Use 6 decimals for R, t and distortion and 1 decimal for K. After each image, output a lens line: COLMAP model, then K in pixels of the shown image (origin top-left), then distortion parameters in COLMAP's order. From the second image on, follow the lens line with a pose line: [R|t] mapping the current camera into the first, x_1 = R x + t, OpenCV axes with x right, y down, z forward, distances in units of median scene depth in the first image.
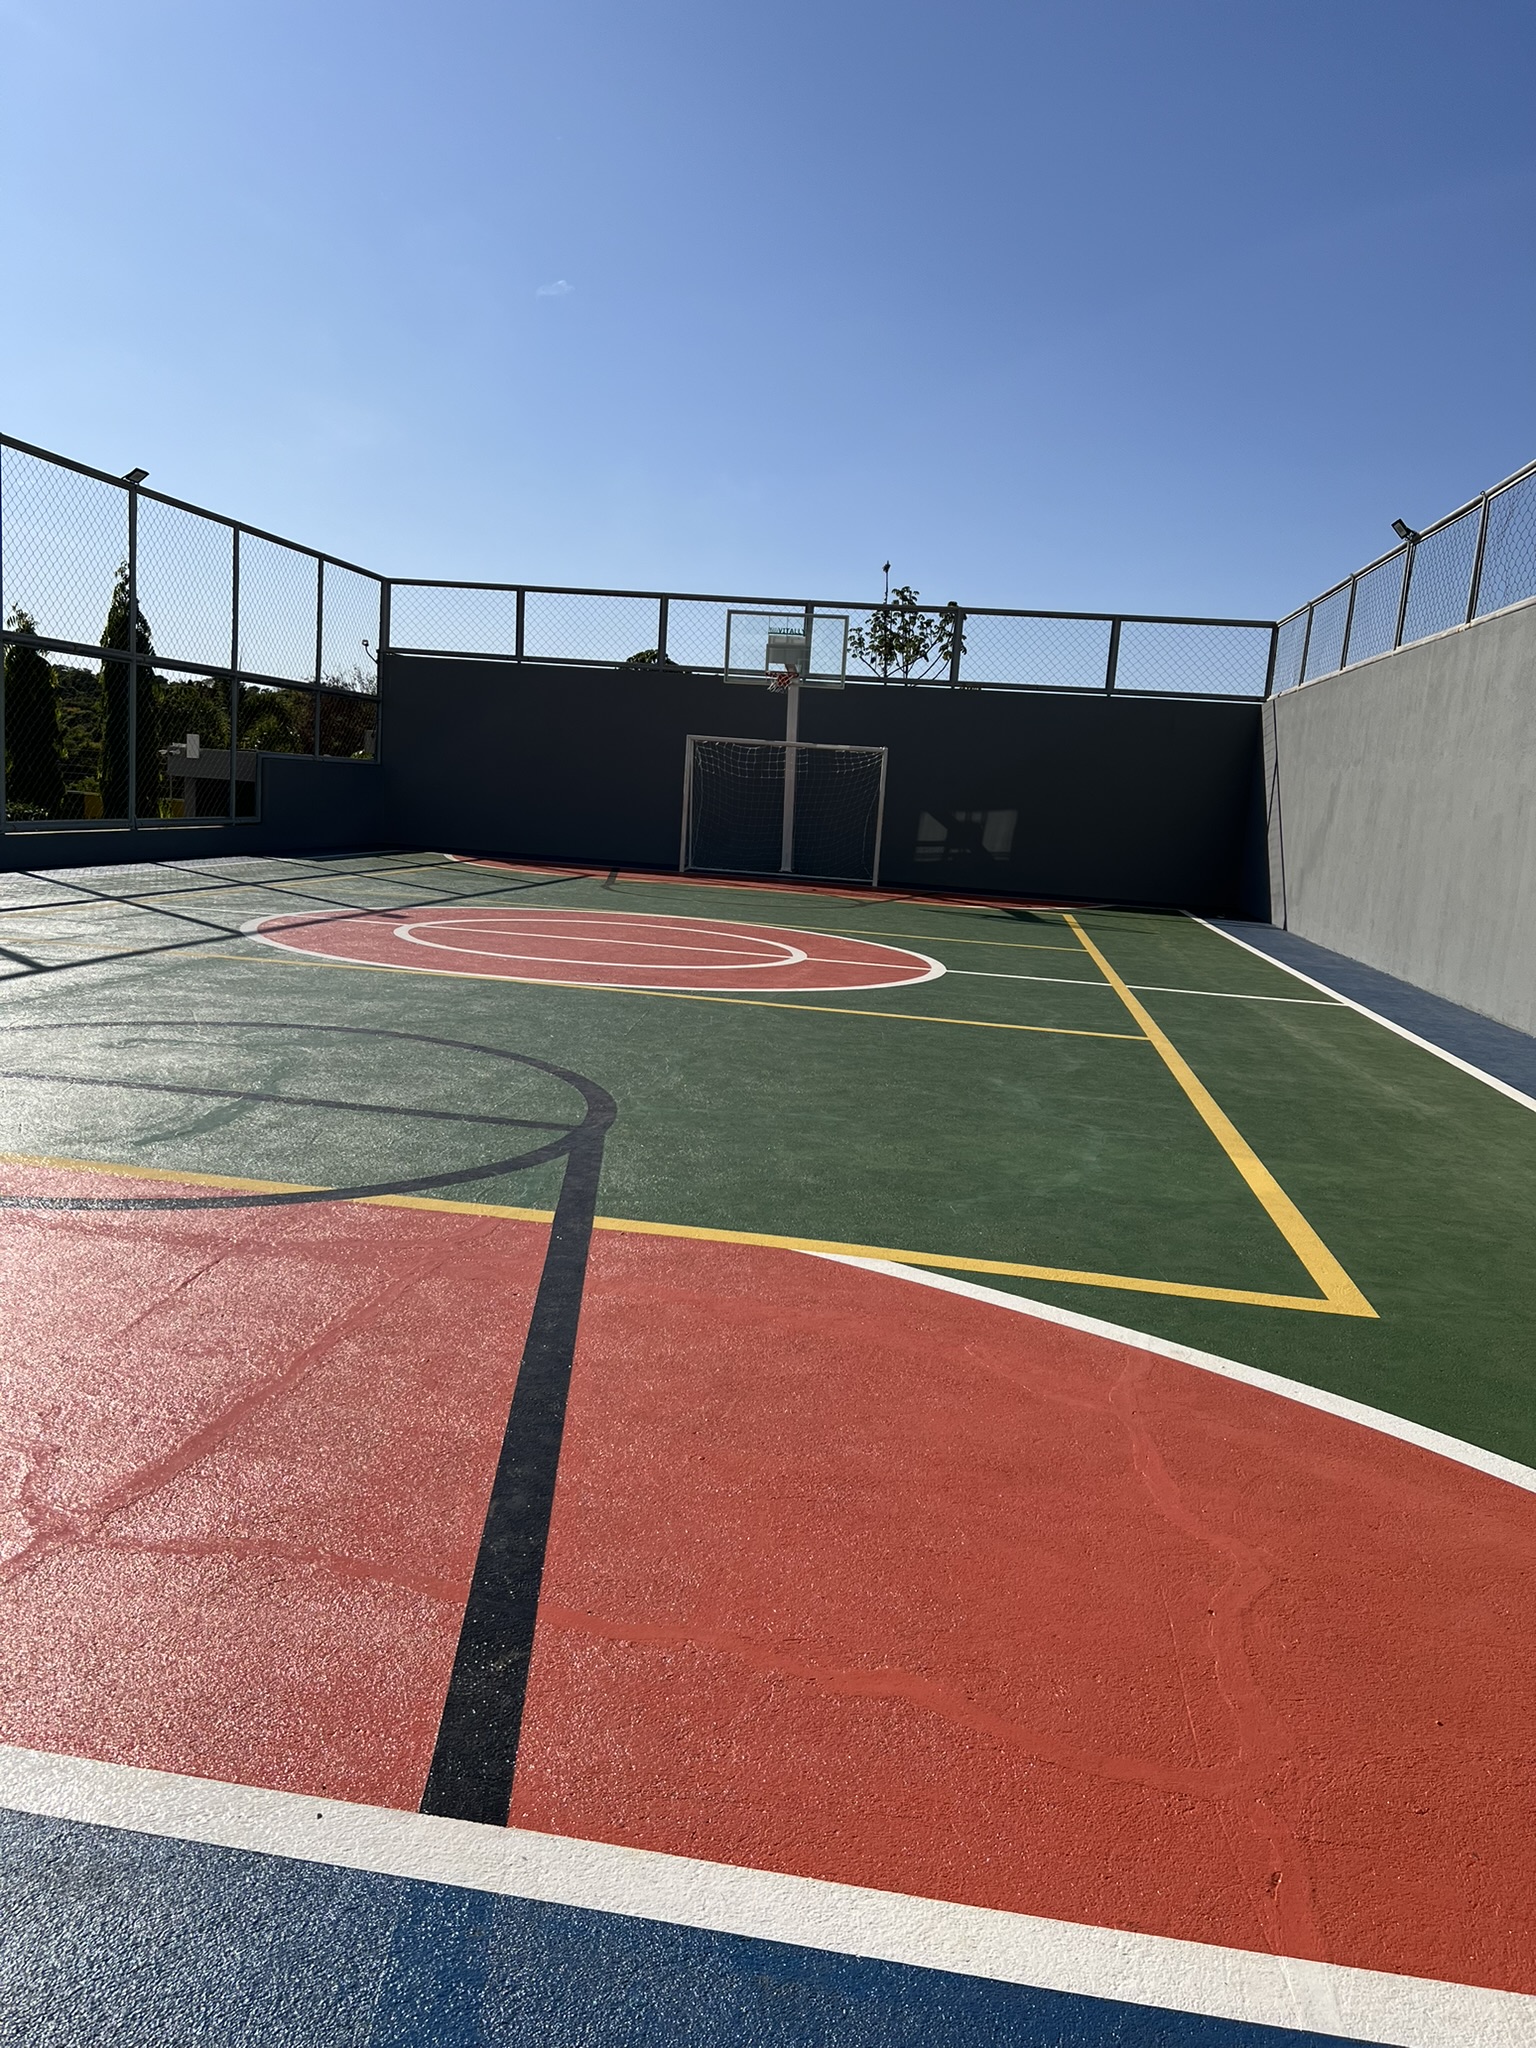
lens RADIAL K [[1554.7, 0, 760.4], [0, 1554.7, 1021.6], [0, 0, 1]] dist [0.036269, -0.046693]
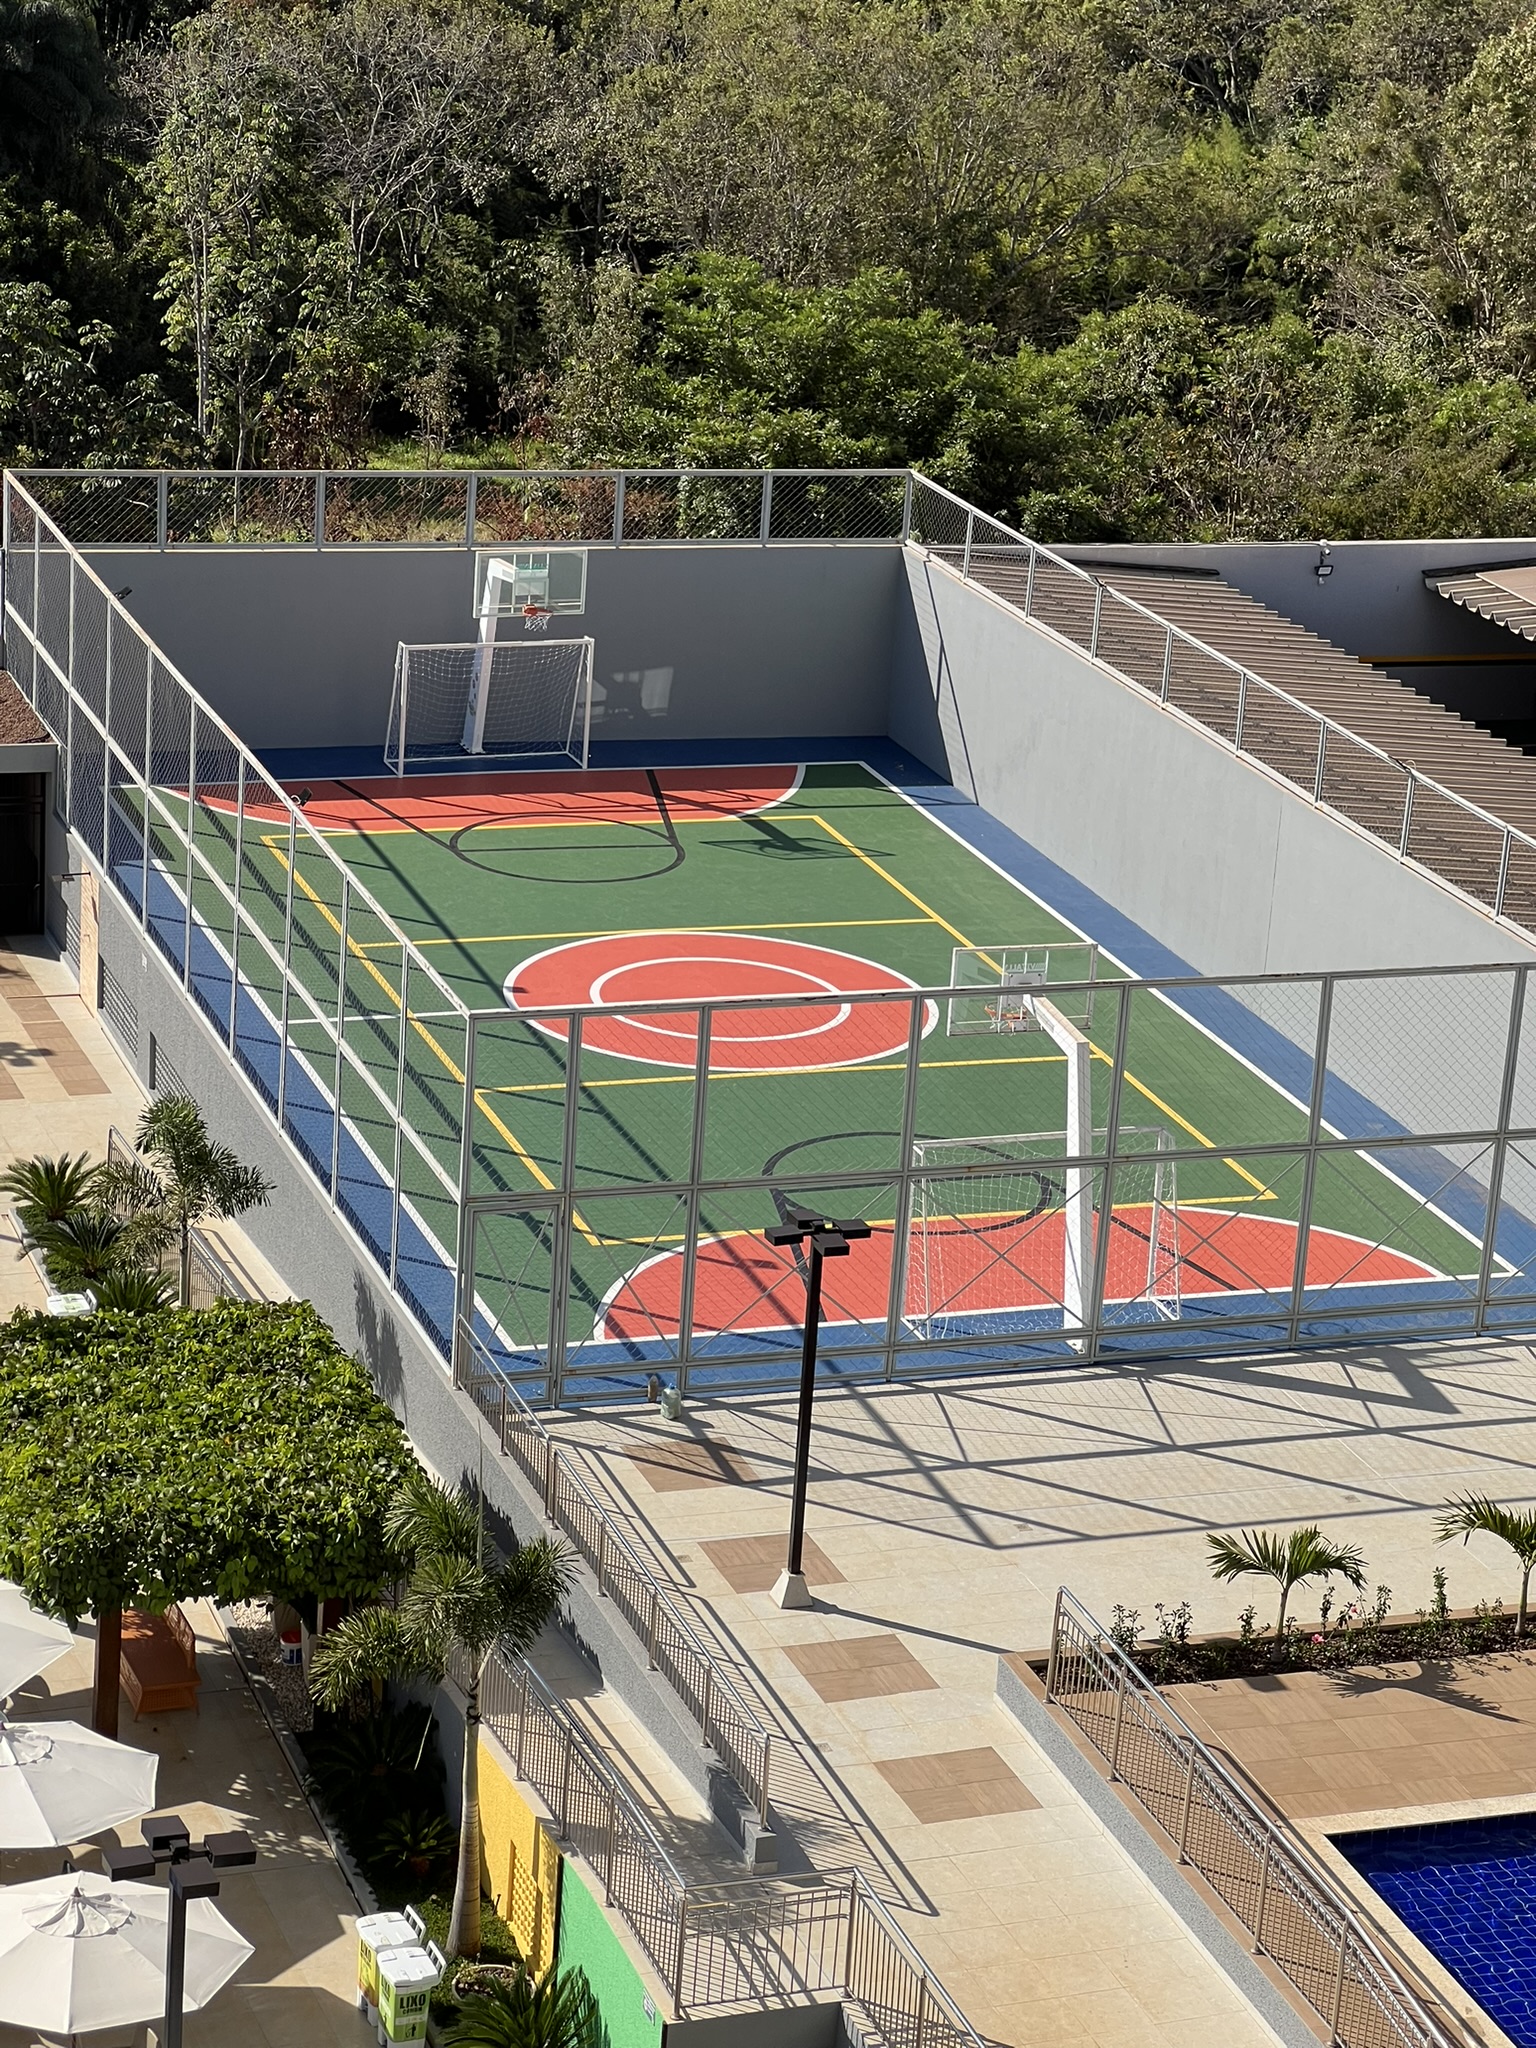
lens RADIAL K [[4564.1, 0, 760.7], [0, 4564.1, 1021.6], [0, 0, 1]] dist [0.188012, 0.000000]
pose [[0.878450, -0.155652, 0.451773, -0.347198], [0.052726, 0.971259, 0.232111, -0.175762], [-0.474917, -0.180078, 0.861409, -0.498882]]
